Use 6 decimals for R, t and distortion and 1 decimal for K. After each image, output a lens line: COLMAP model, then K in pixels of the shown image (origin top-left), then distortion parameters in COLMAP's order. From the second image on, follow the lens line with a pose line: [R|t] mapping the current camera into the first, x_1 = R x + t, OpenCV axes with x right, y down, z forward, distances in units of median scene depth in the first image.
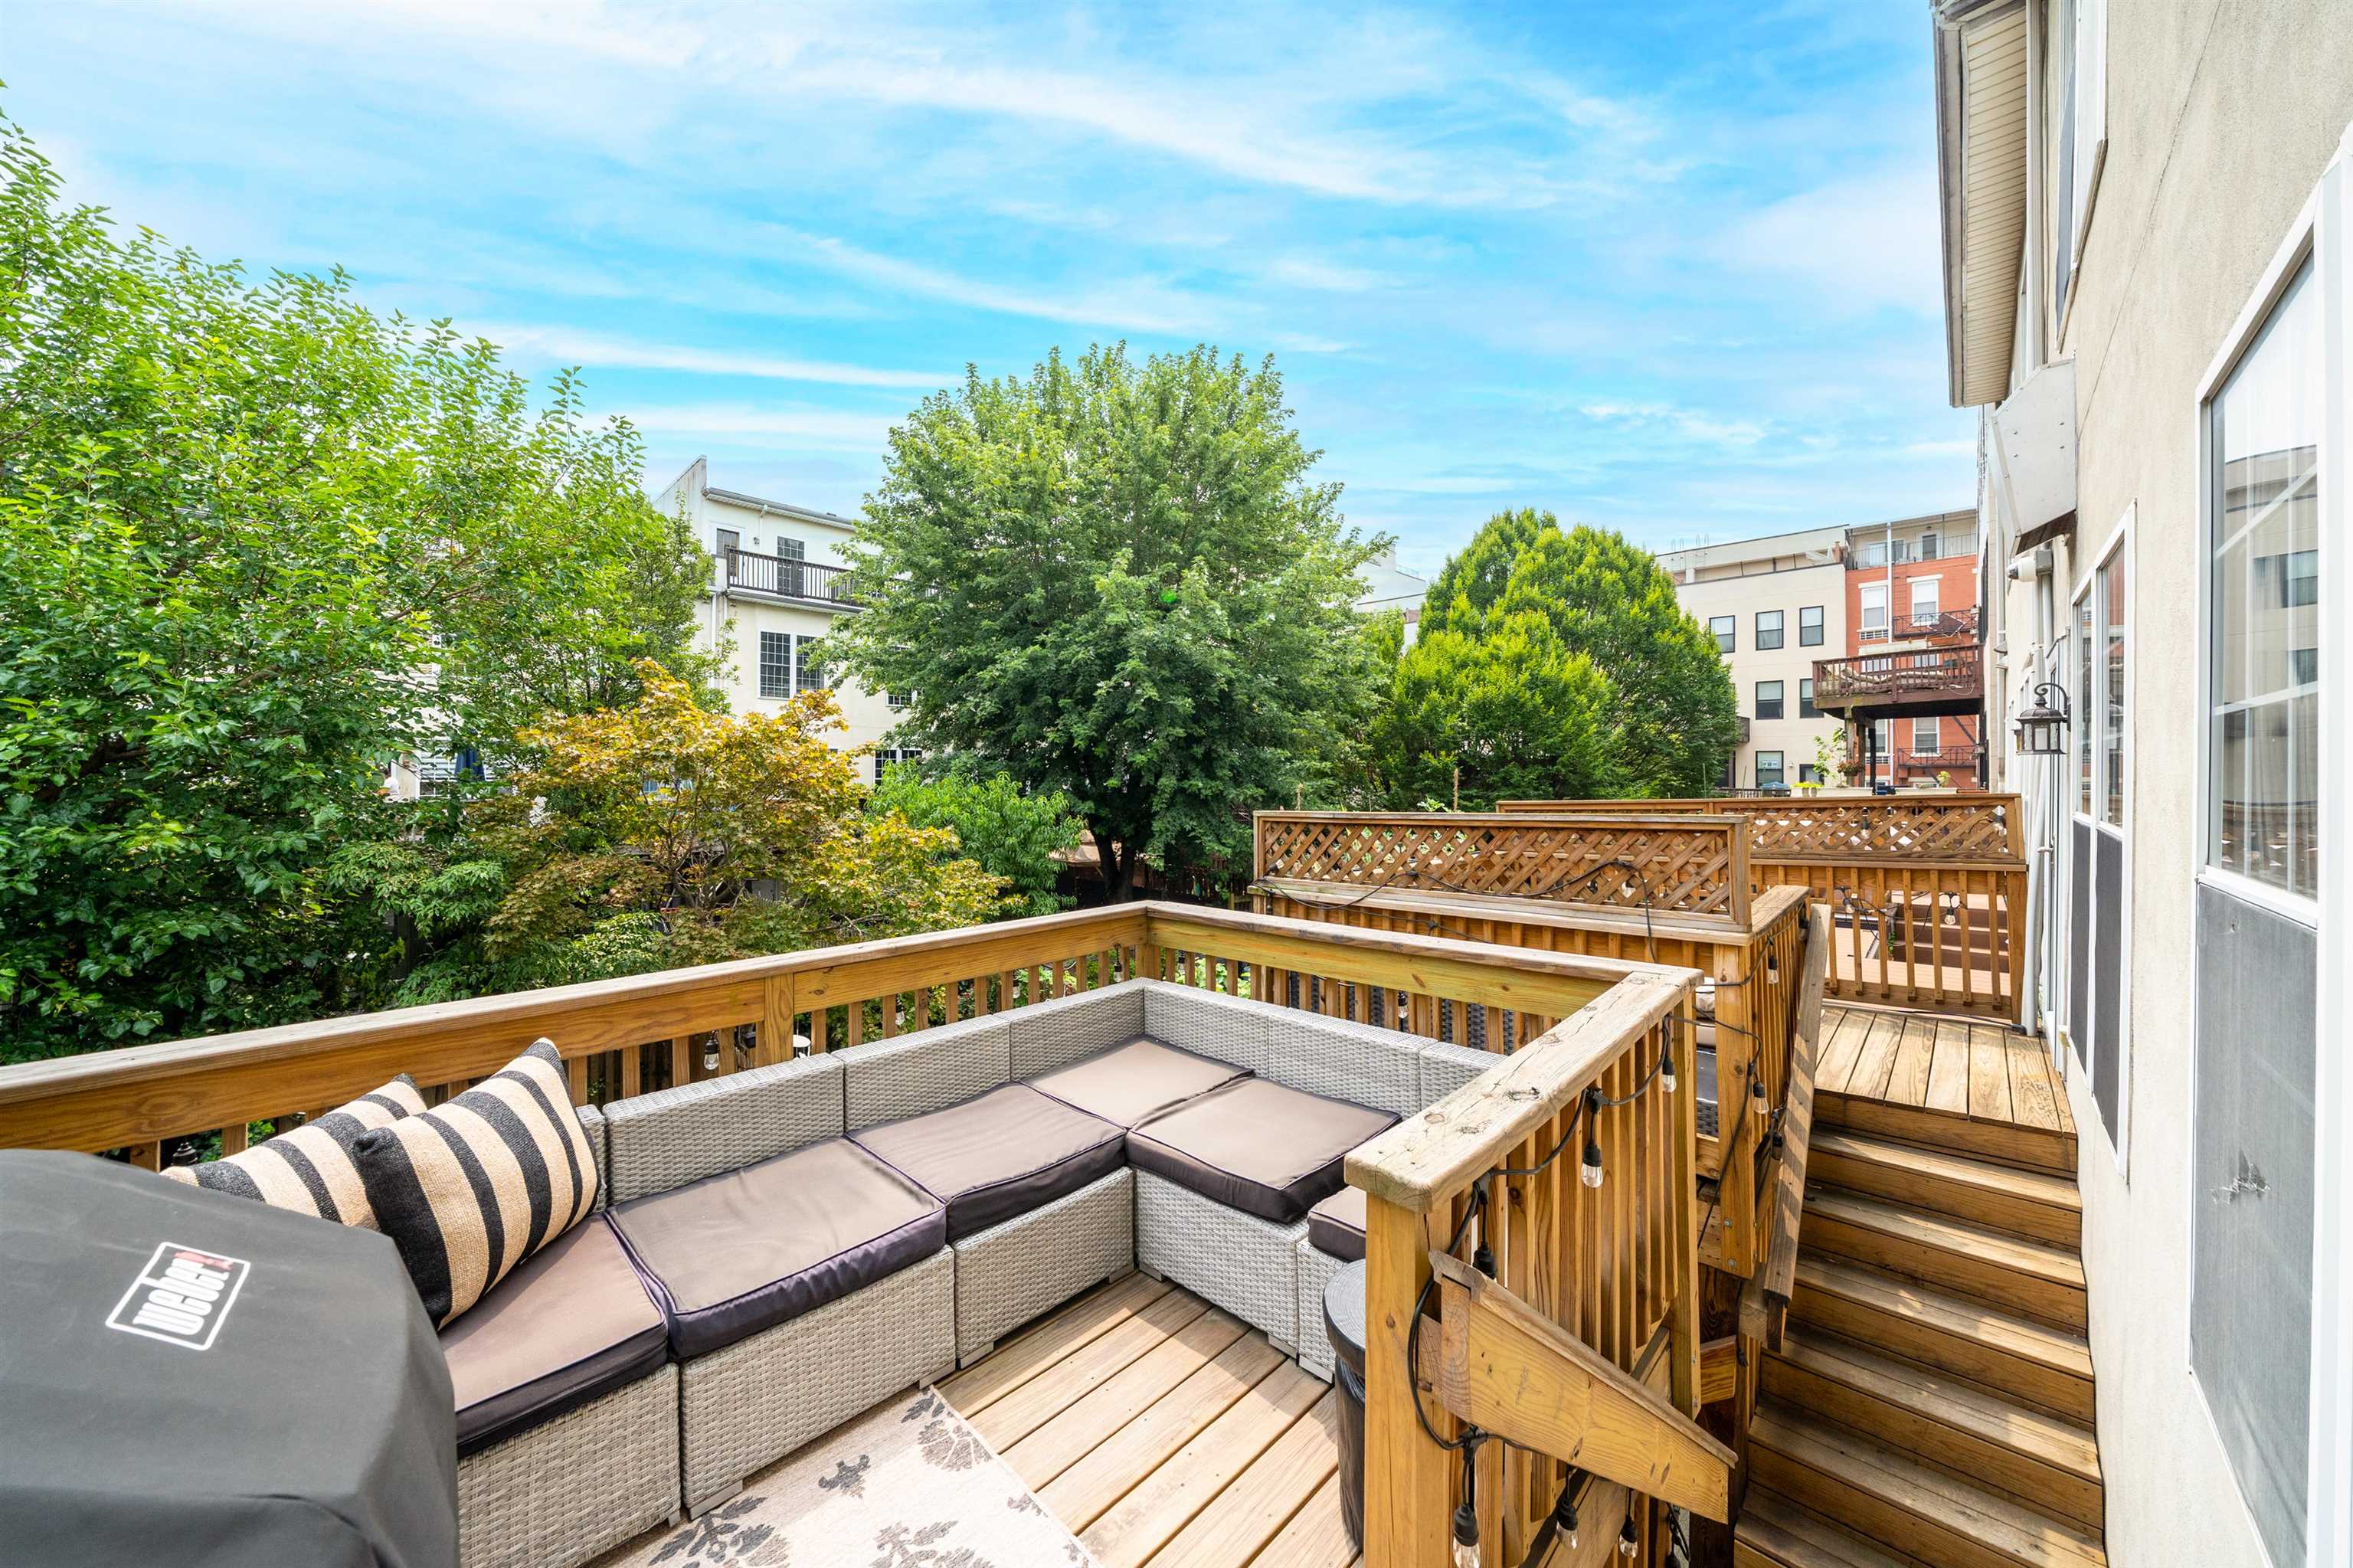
lens RADIAL K [[816.2, 0, 1184.3], [0, 816.2, 787.0], [0, 0, 1]] dist [-0.005441, -0.000172]
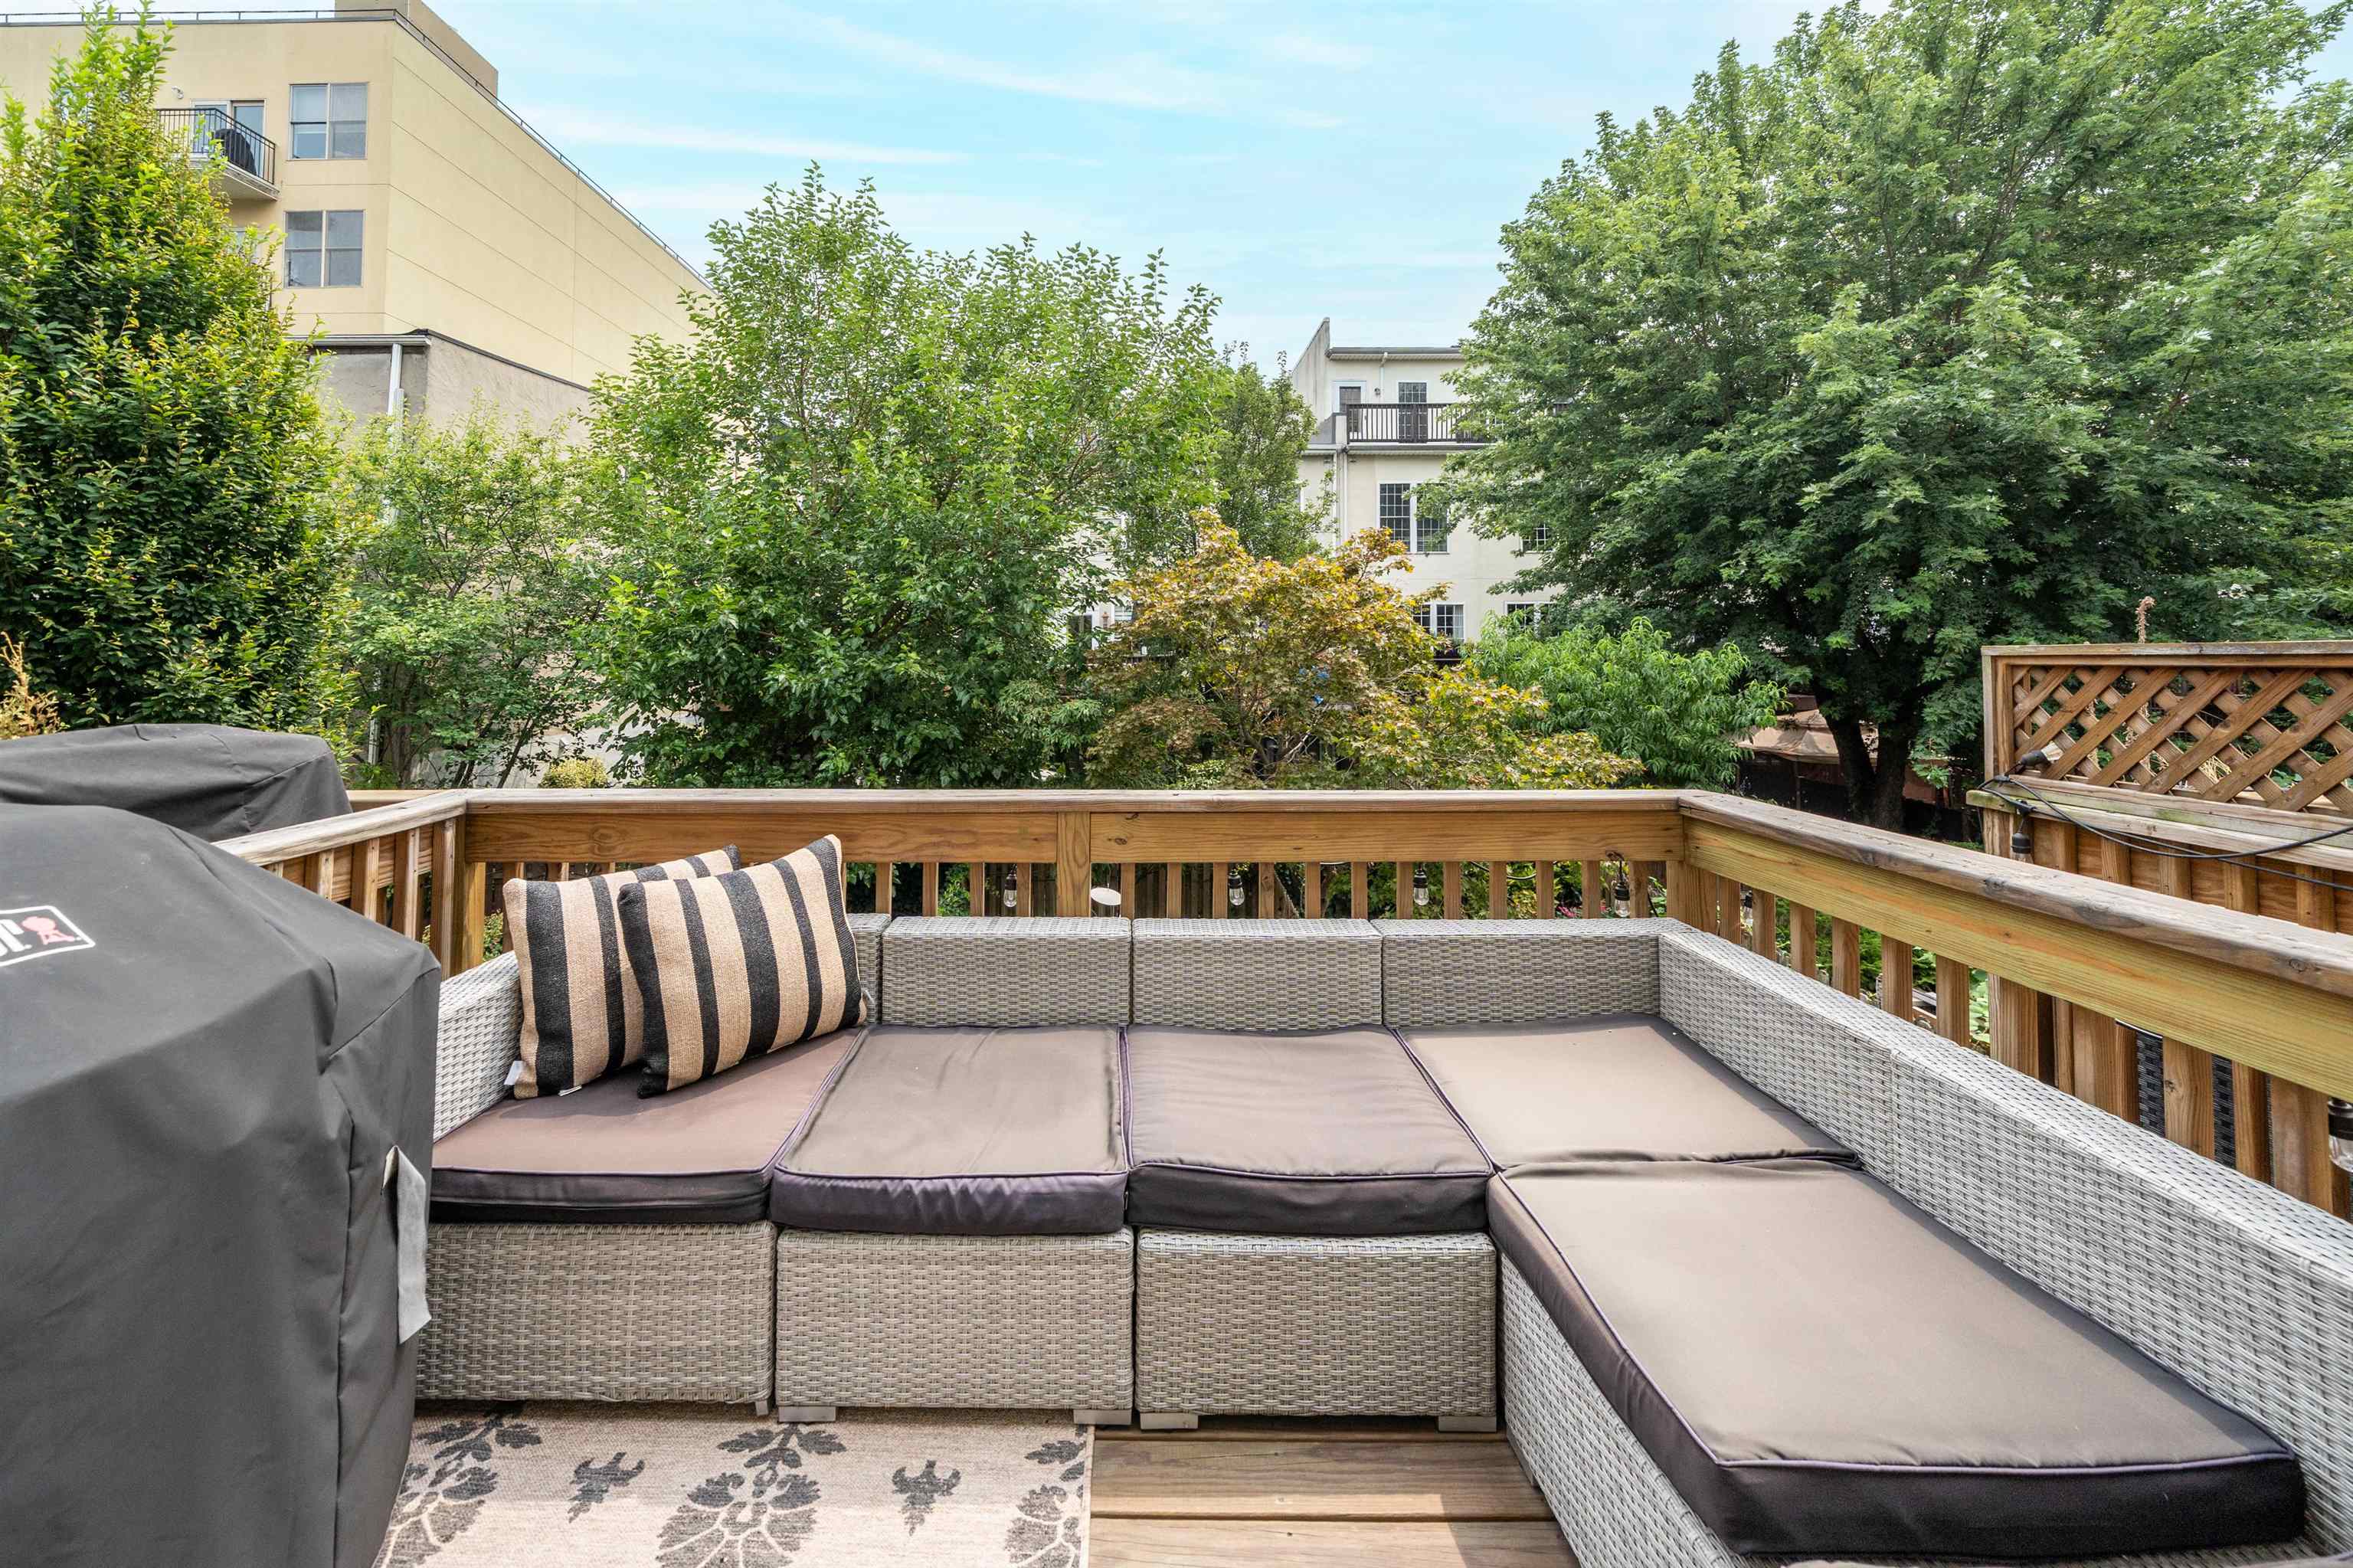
lens RADIAL K [[884.0, 0, 1172.8], [0, 884.0, 636.2], [0, 0, 1]] dist [-0.003878, -0.000259]
pose [[0.690047, -0.017563, -0.723552, 0.124350], [-0.004459, 0.999583, -0.028516, 0.037931], [0.723751, 0.022904, 0.689681, 0.225092]]
